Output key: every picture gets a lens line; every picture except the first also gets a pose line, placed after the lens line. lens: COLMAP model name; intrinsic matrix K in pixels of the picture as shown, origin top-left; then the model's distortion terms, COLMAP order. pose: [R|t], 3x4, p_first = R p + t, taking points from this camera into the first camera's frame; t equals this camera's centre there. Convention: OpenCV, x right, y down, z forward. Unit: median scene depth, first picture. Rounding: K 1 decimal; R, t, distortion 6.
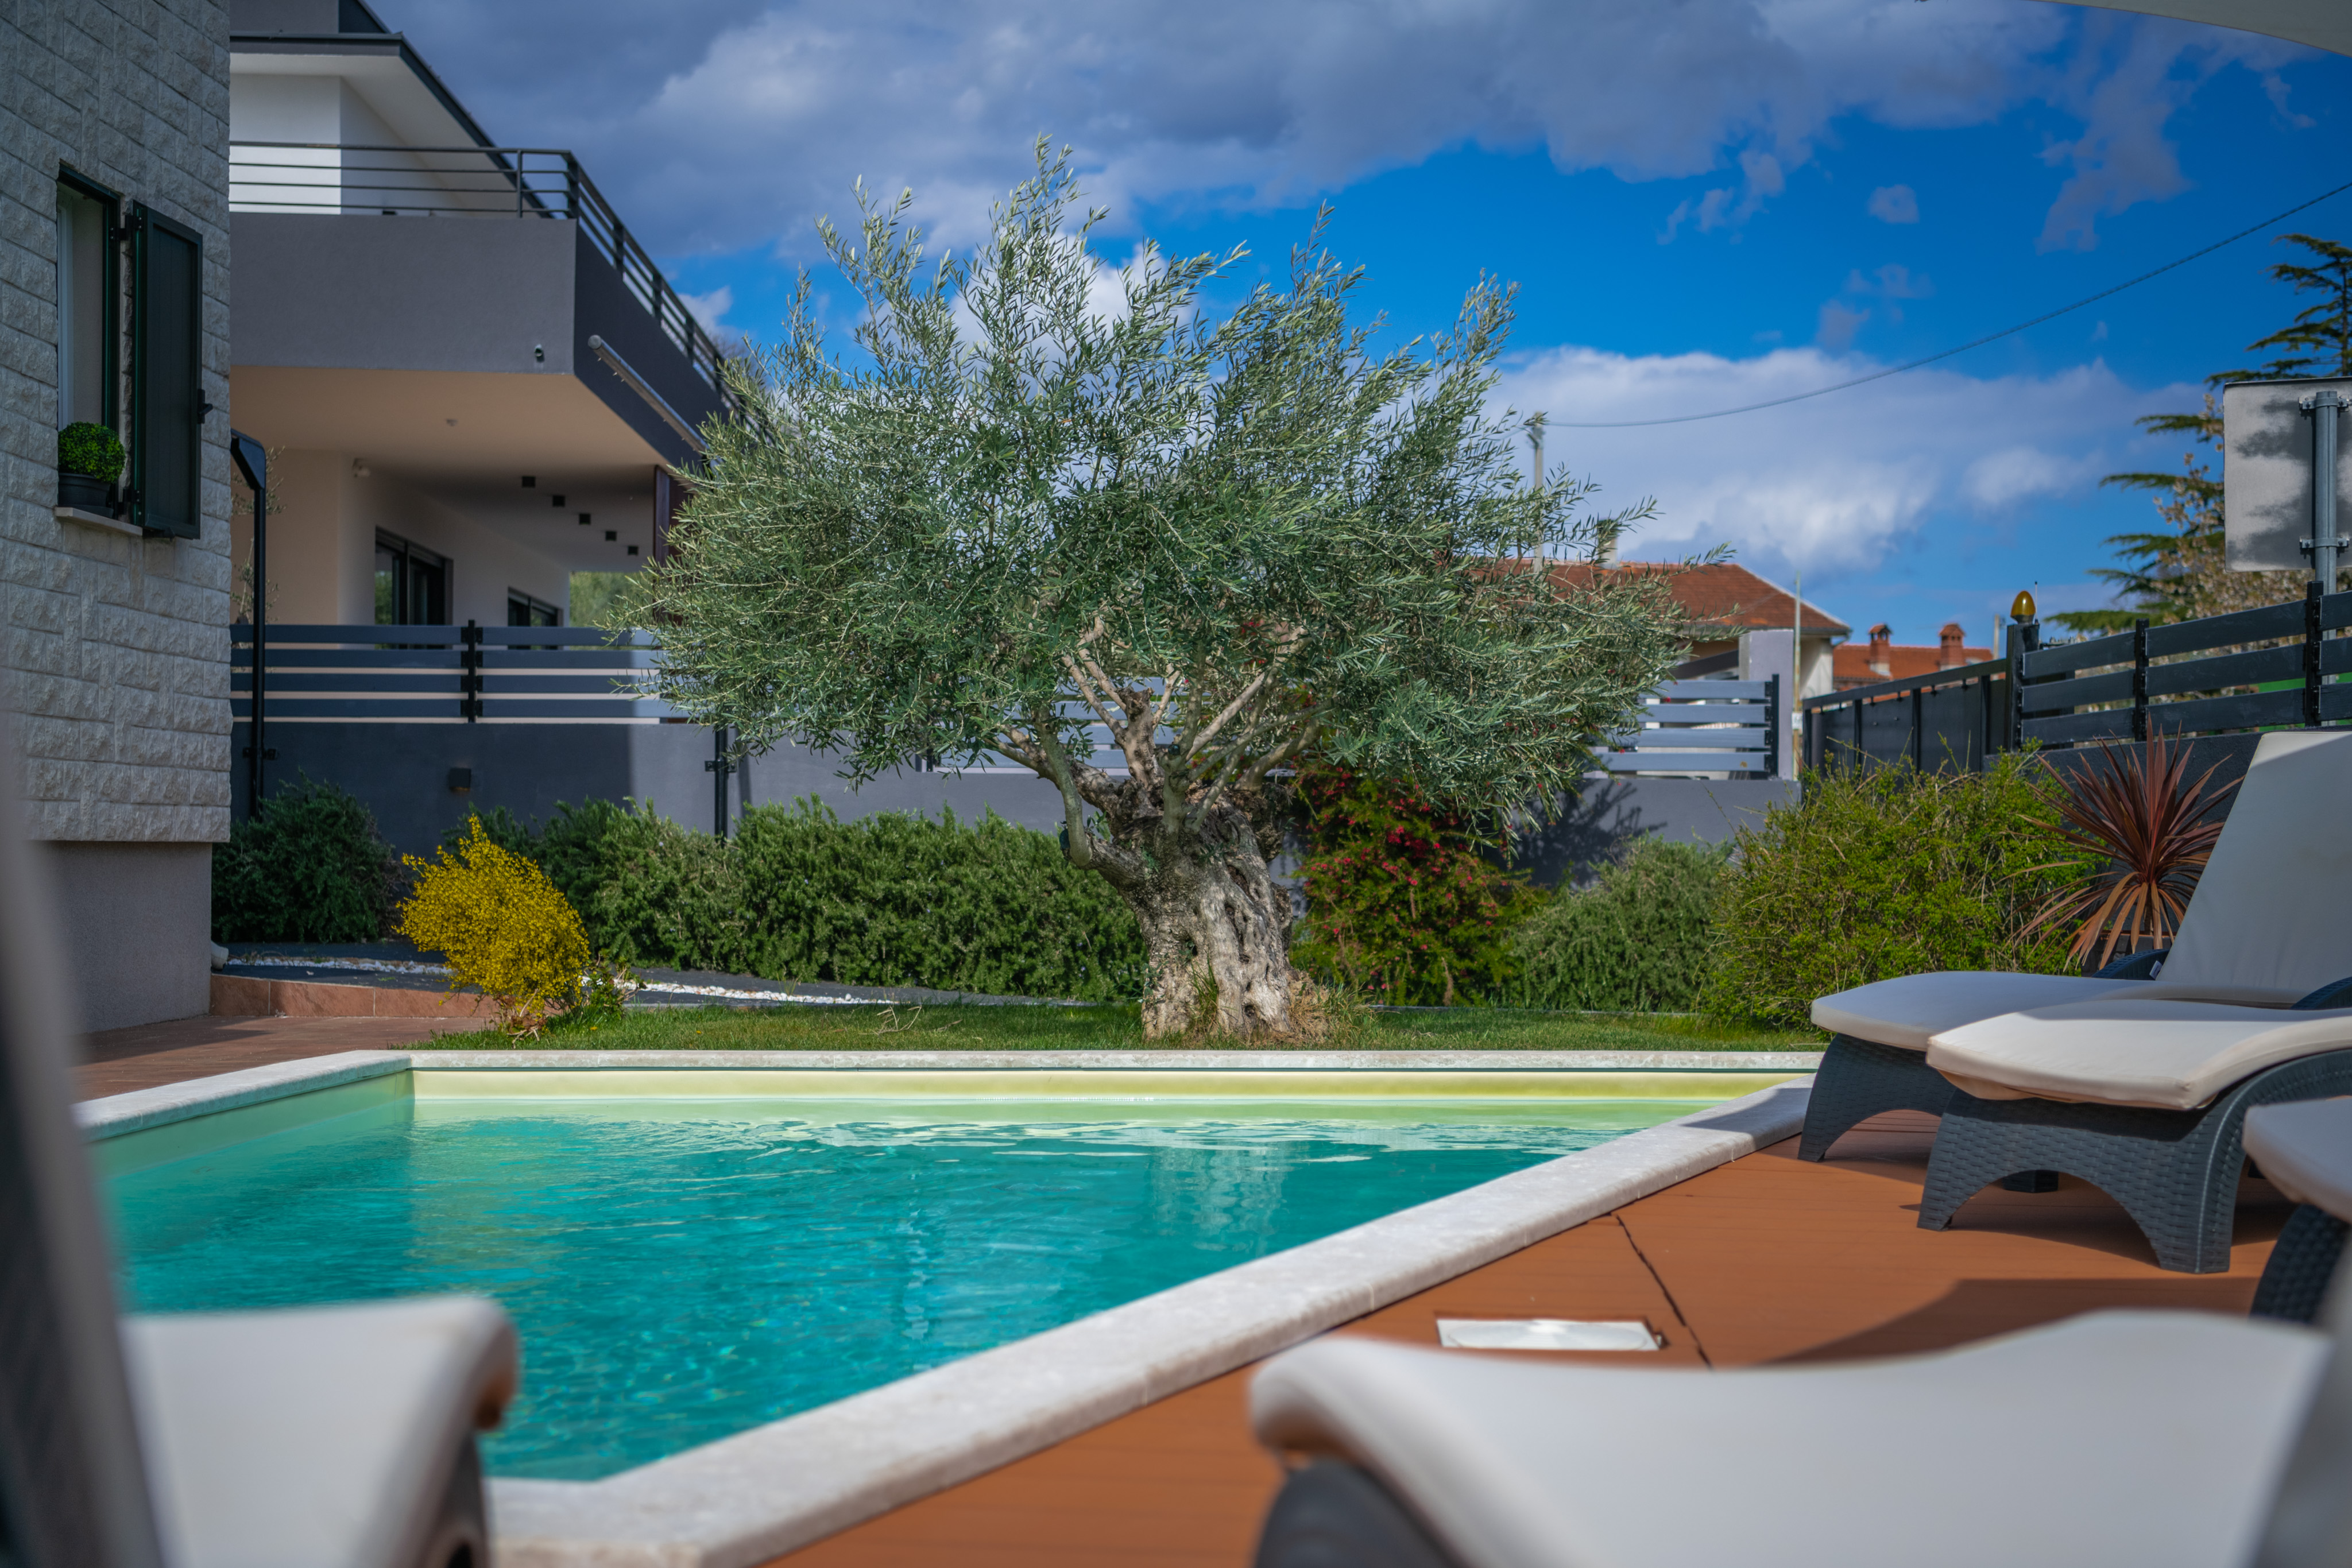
lens RADIAL K [[3083.8, 0, 1176.0], [0, 3083.8, 784.0], [0, 0, 1]] dist [0.091912, 0.049556]
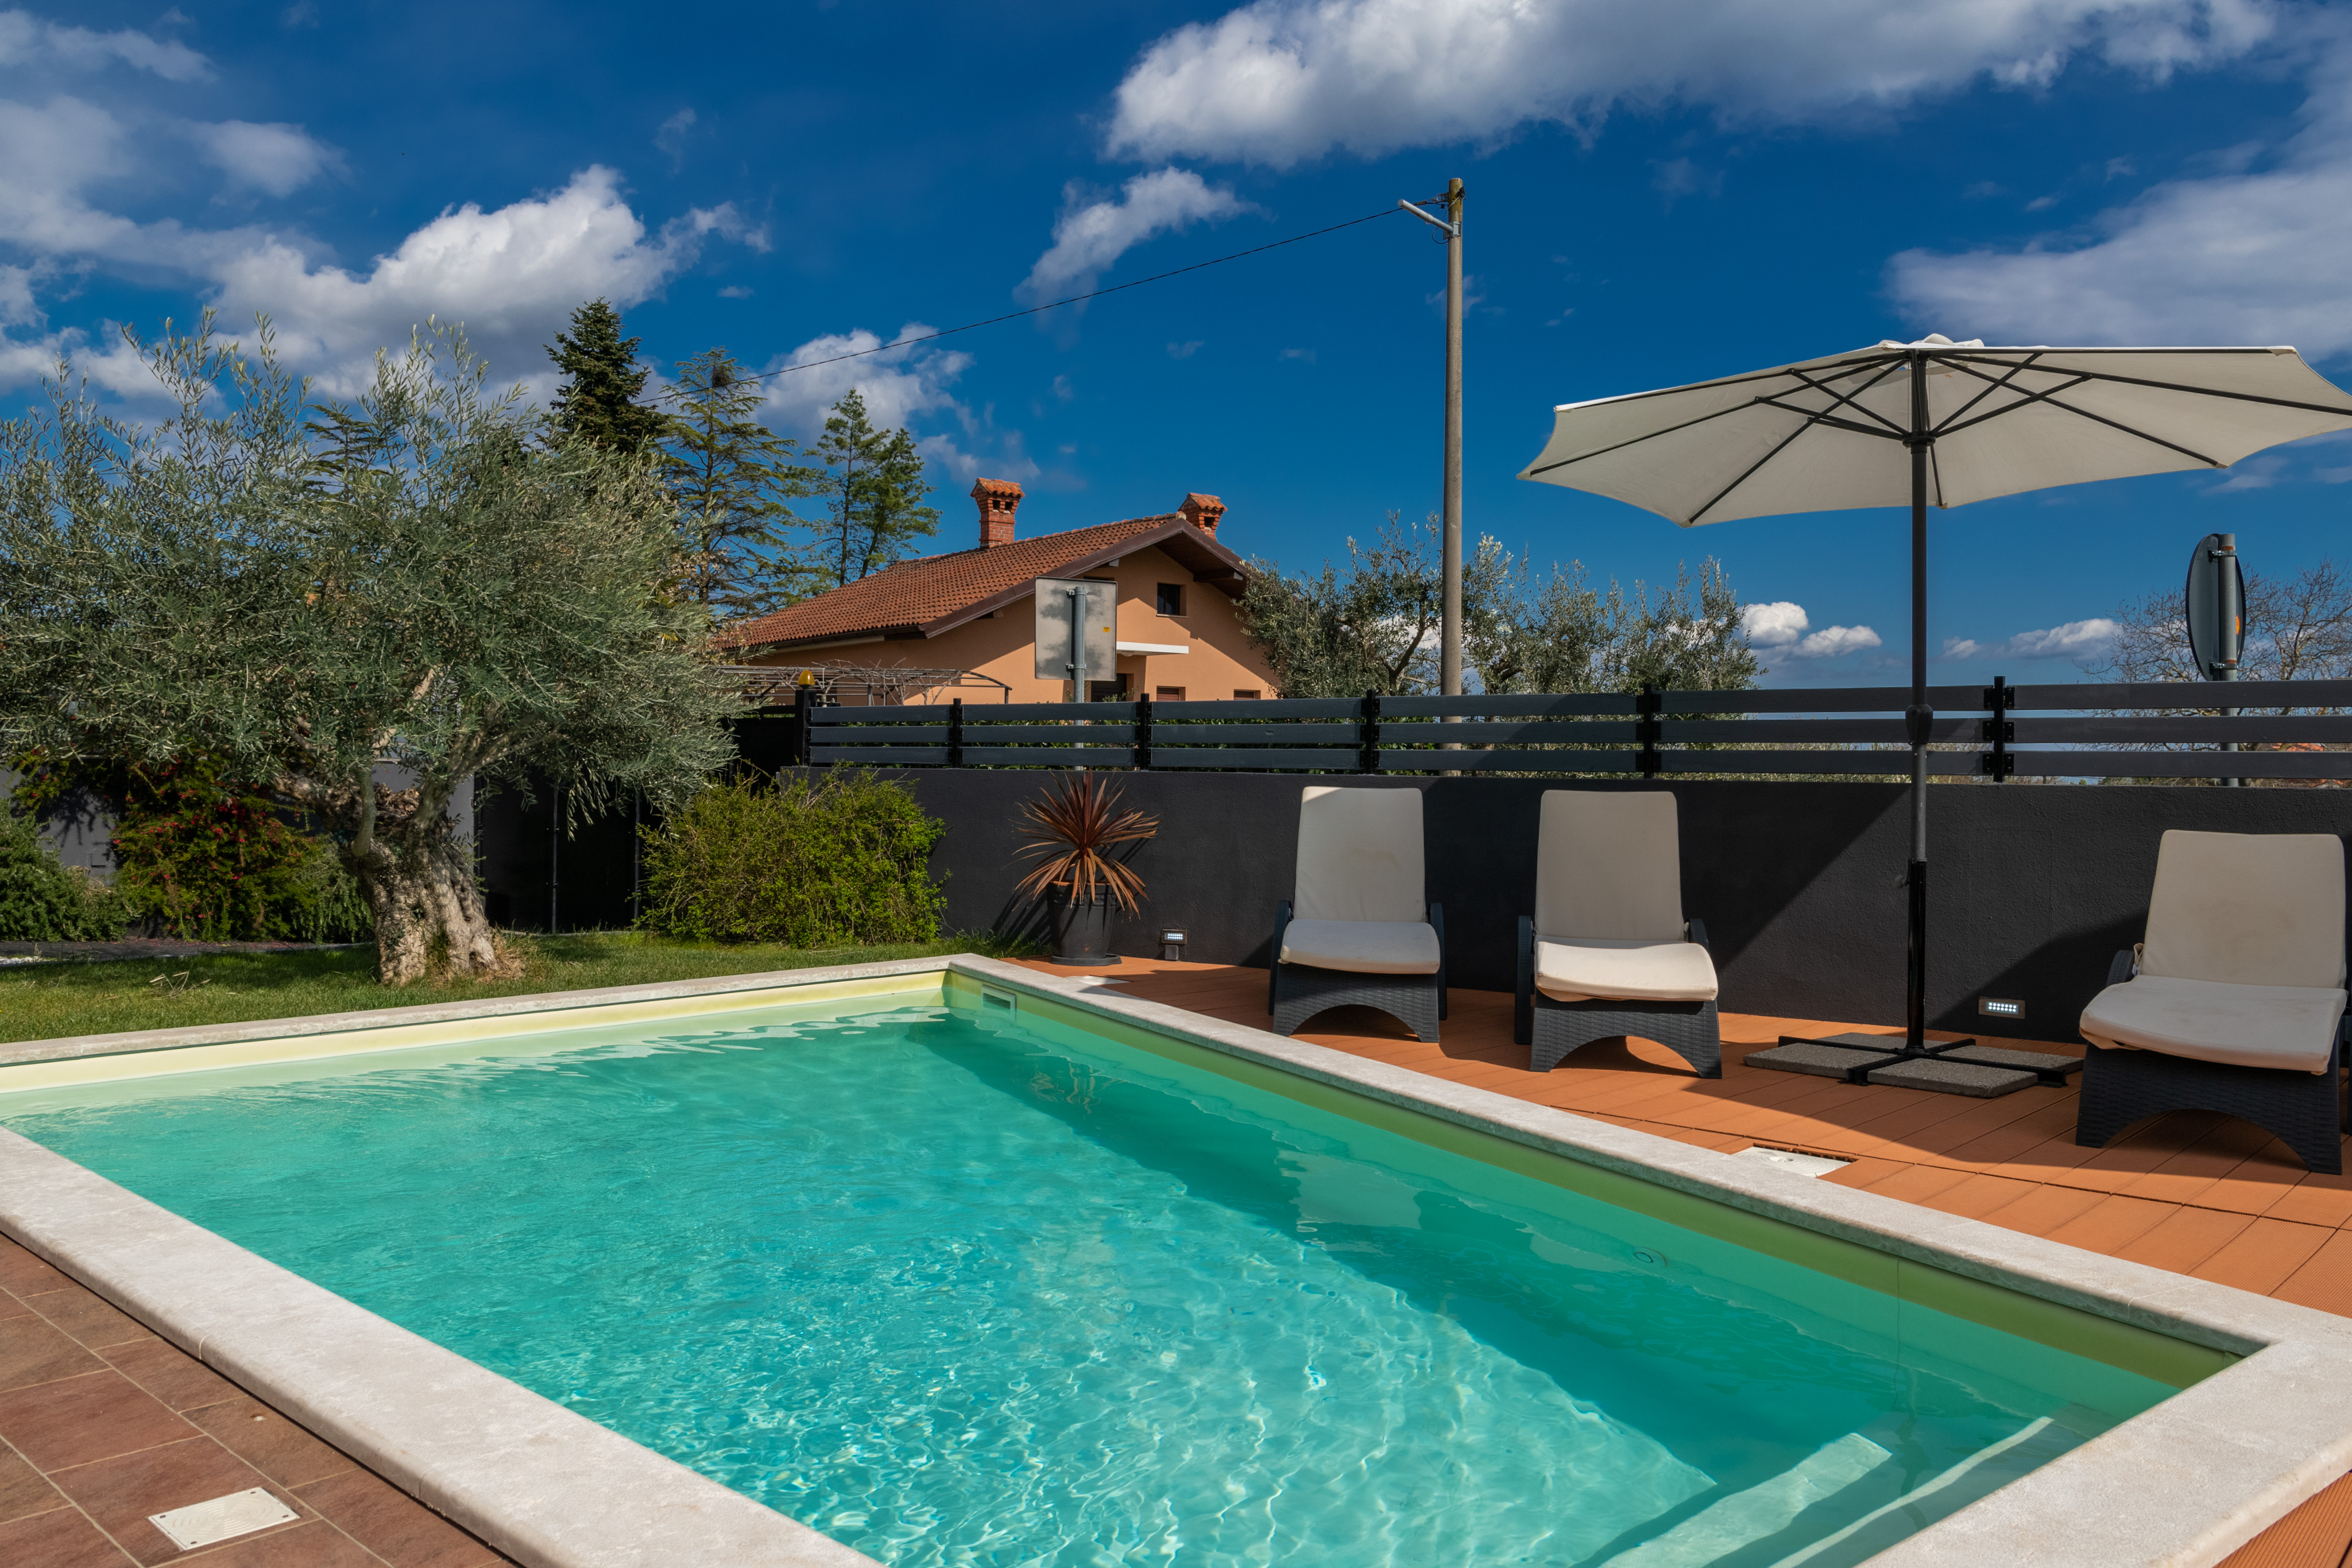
lens RADIAL K [[1763.2, 0, 1241.2], [0, 1763.2, 748.6], [0, 0, 1]] dist [-0.004469, 0.002287]
pose [[0.628119, 0.018083, 0.777907, -0.355381], [-0.024660, 0.999690, -0.003327, -0.023993], [-0.777726, -0.017094, 0.628371, 0.229202]]
